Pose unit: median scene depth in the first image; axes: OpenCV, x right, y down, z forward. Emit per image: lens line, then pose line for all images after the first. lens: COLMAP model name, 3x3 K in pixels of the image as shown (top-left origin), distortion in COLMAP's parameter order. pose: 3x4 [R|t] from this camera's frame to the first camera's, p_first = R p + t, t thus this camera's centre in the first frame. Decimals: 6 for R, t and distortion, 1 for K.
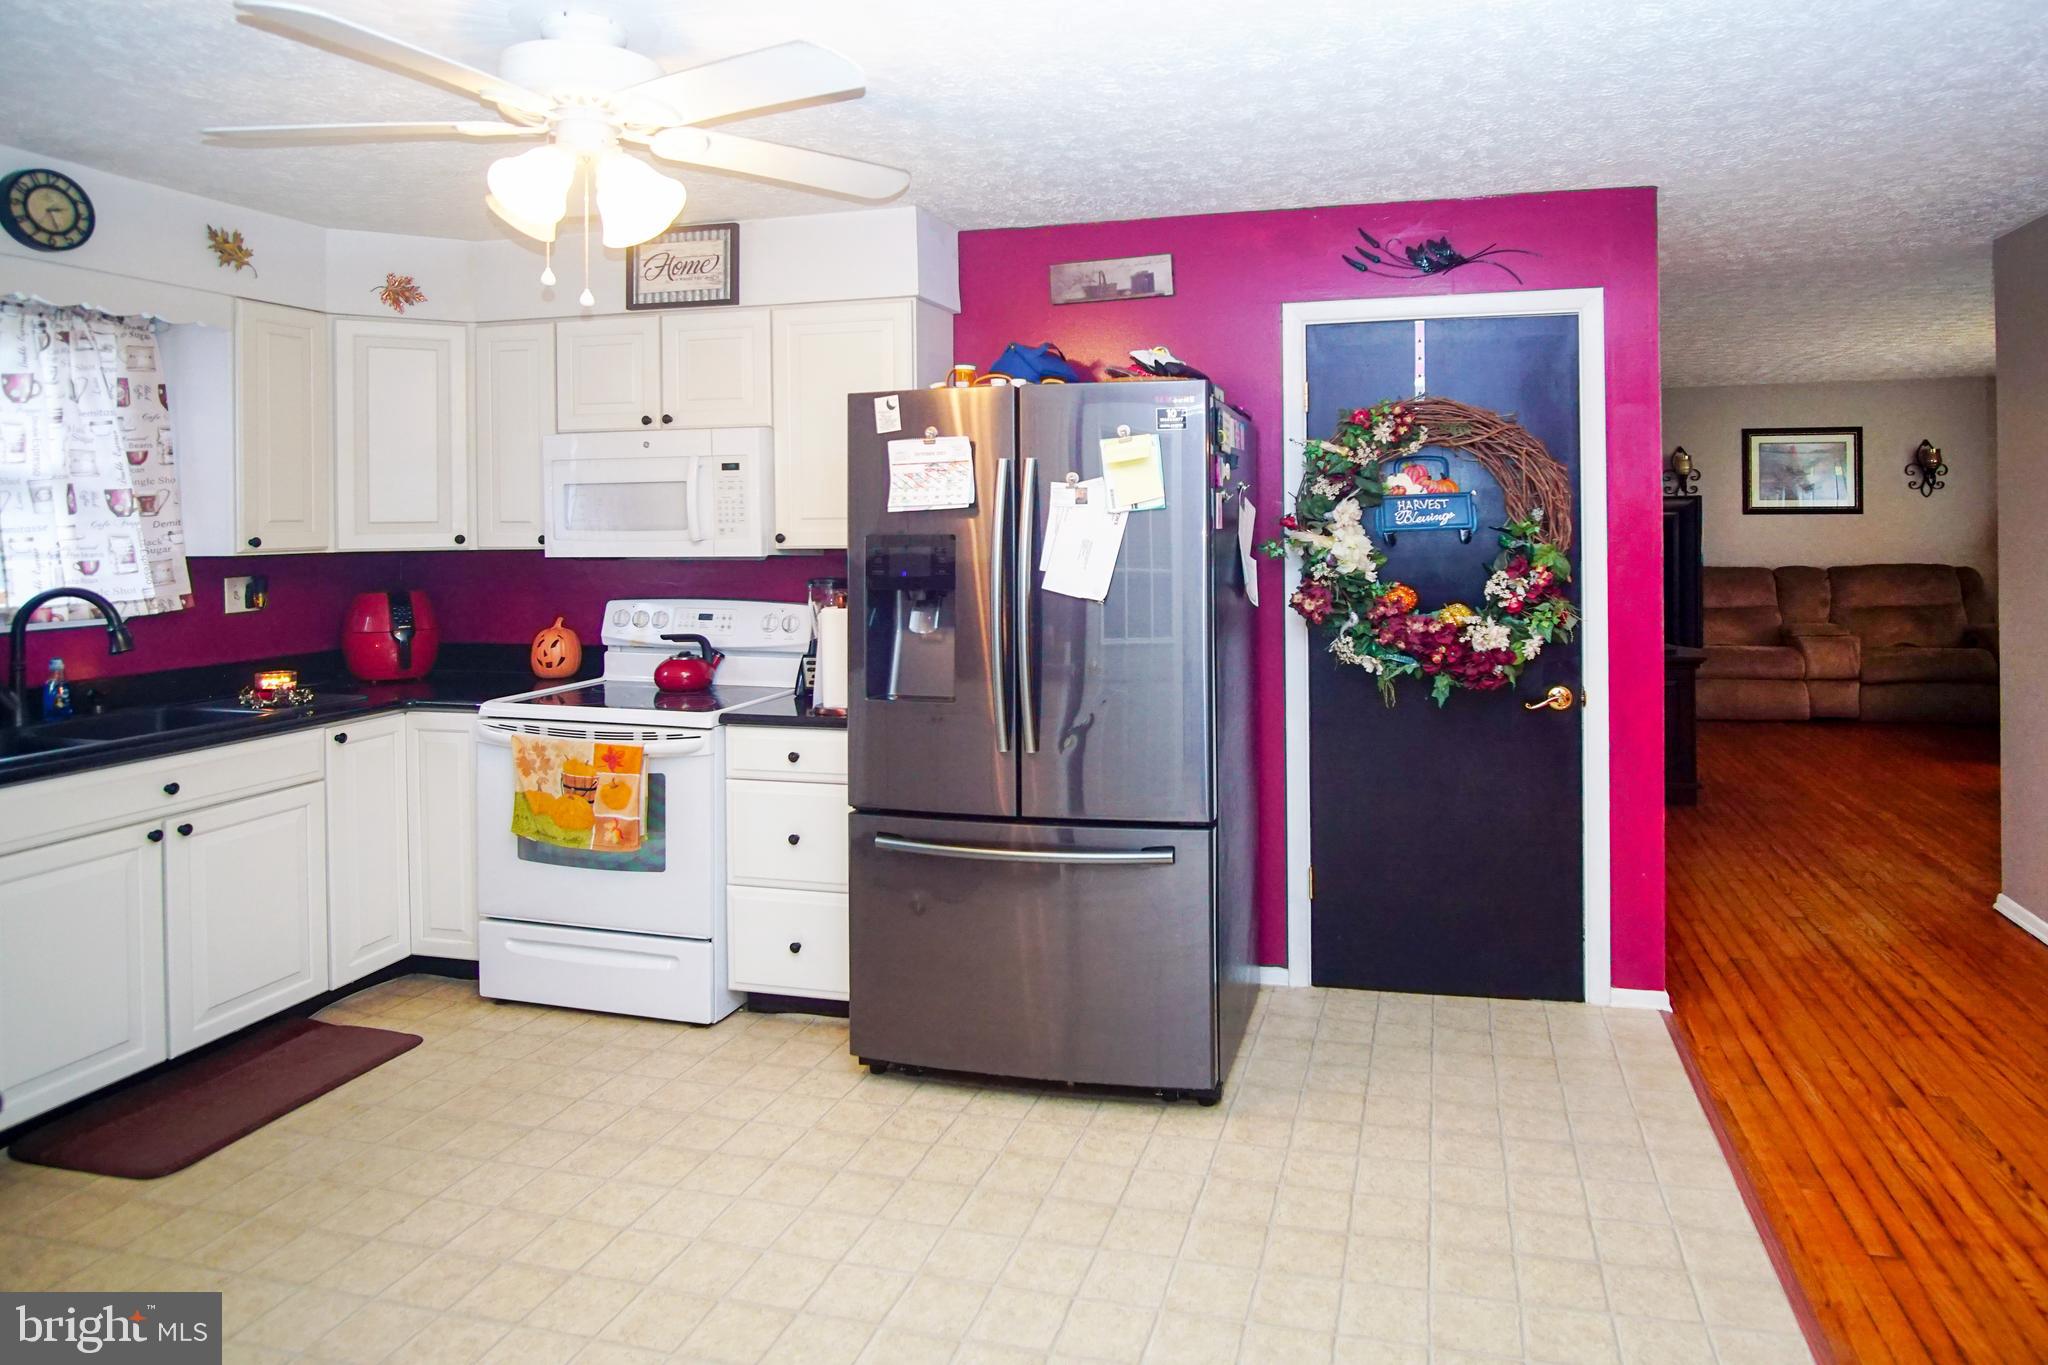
lens RADIAL K [[1294.5, 0, 1024.7], [0, 1294.5, 499.9], [0, 0, 1]] dist [-0.017219, -0.000496]
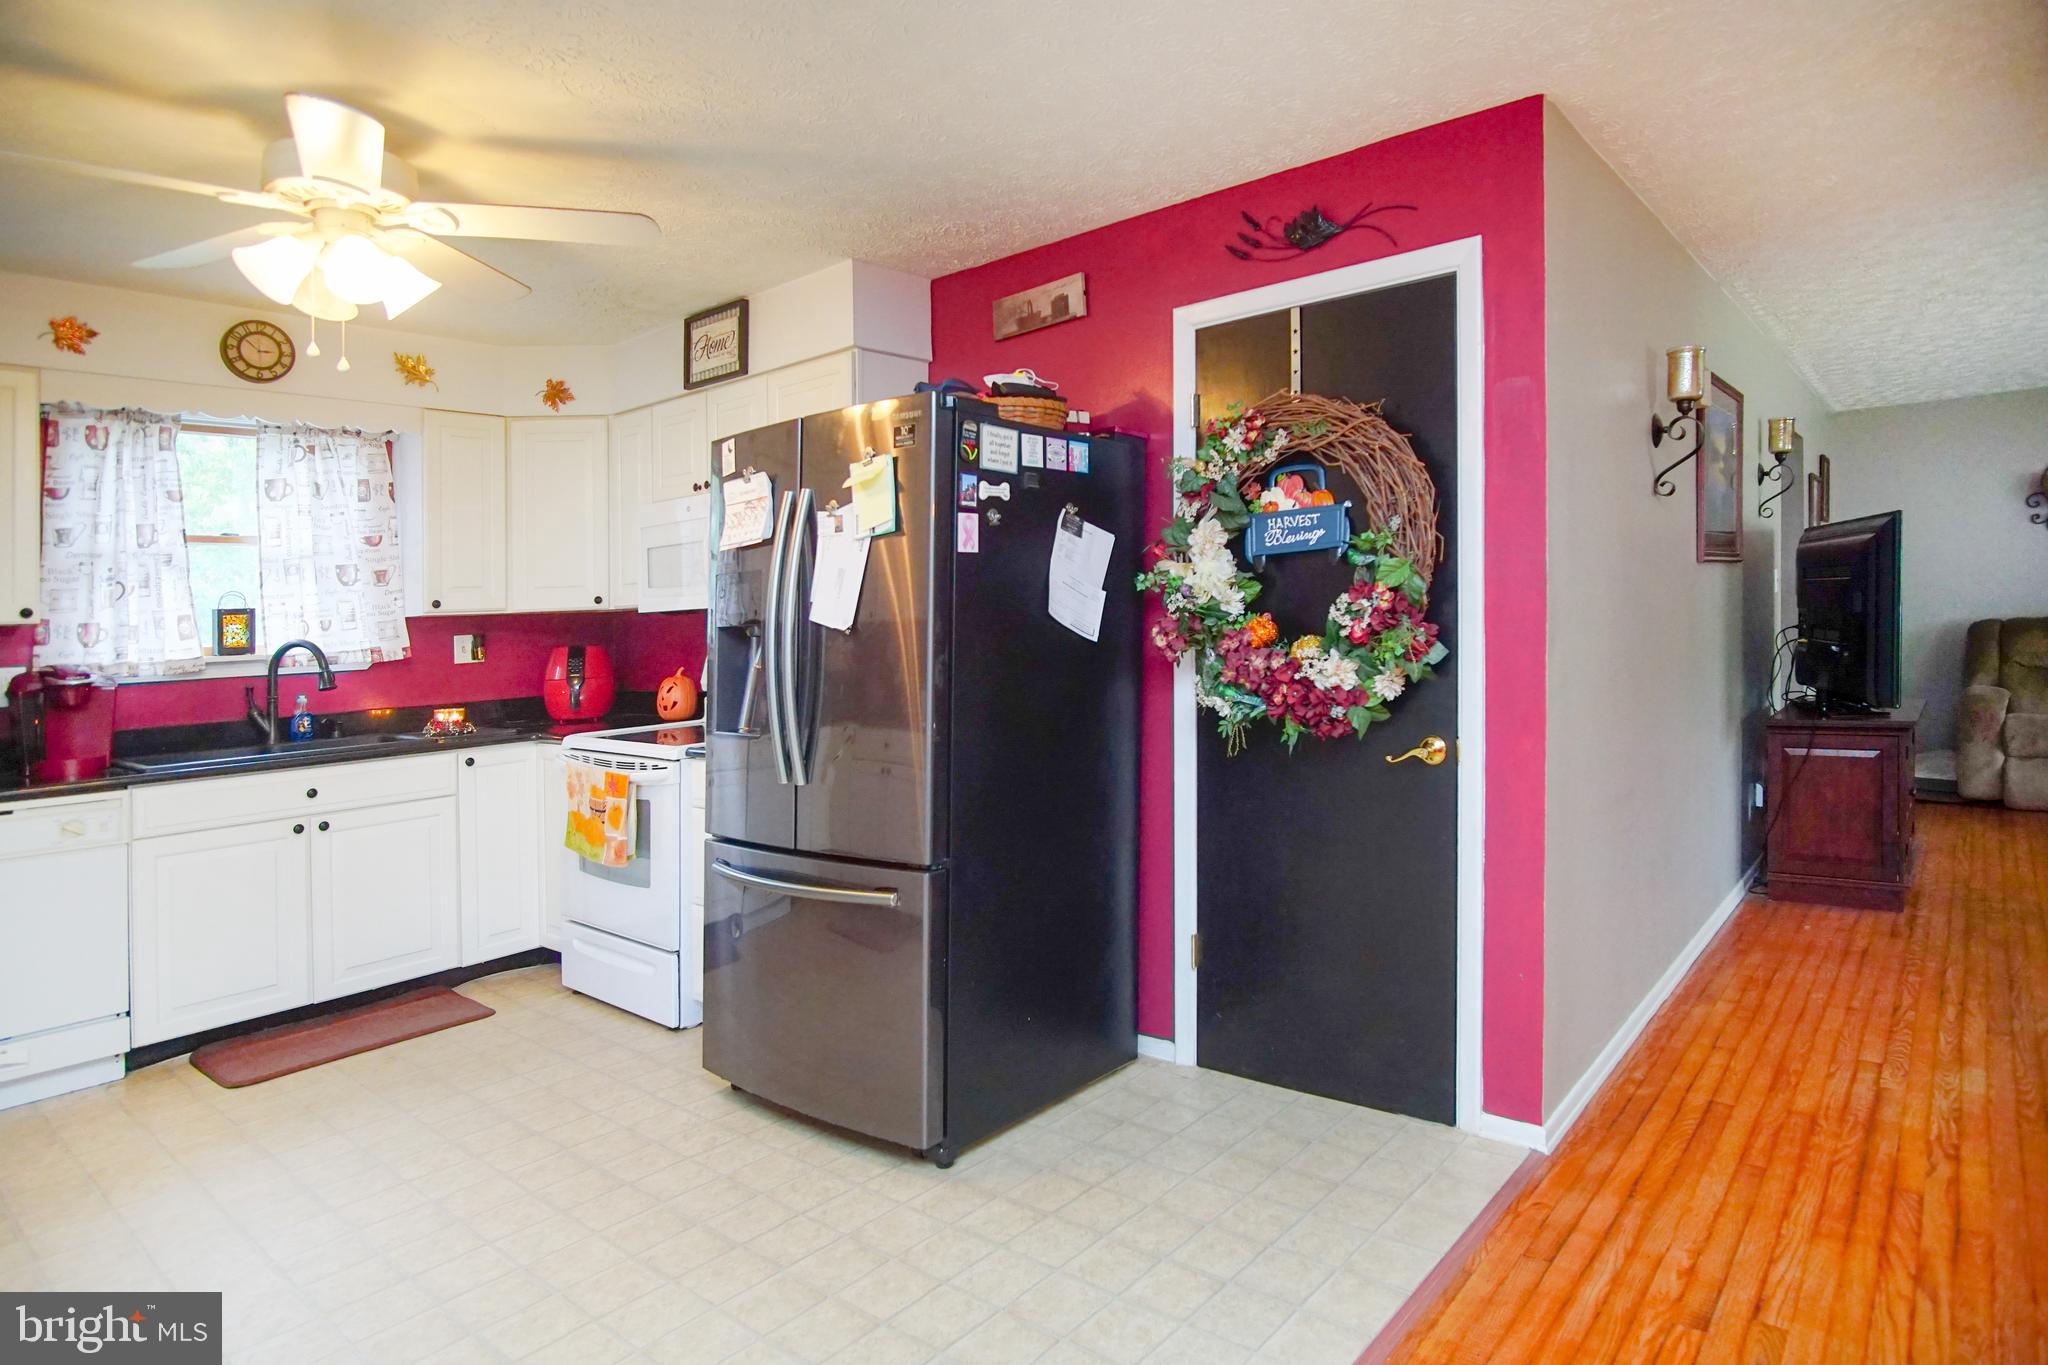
lens RADIAL K [[1212.4, 0, 1260.8], [0, 1212.4, 618.6], [0, 0, 1]] dist [-0.016382, -0.001118]
pose [[0.917538, -0.022443, -0.397013, 0.615899], [0.027832, 0.999582, 0.007816, 0.062081], [0.396672, -0.018221, 0.917780, 0.257338]]
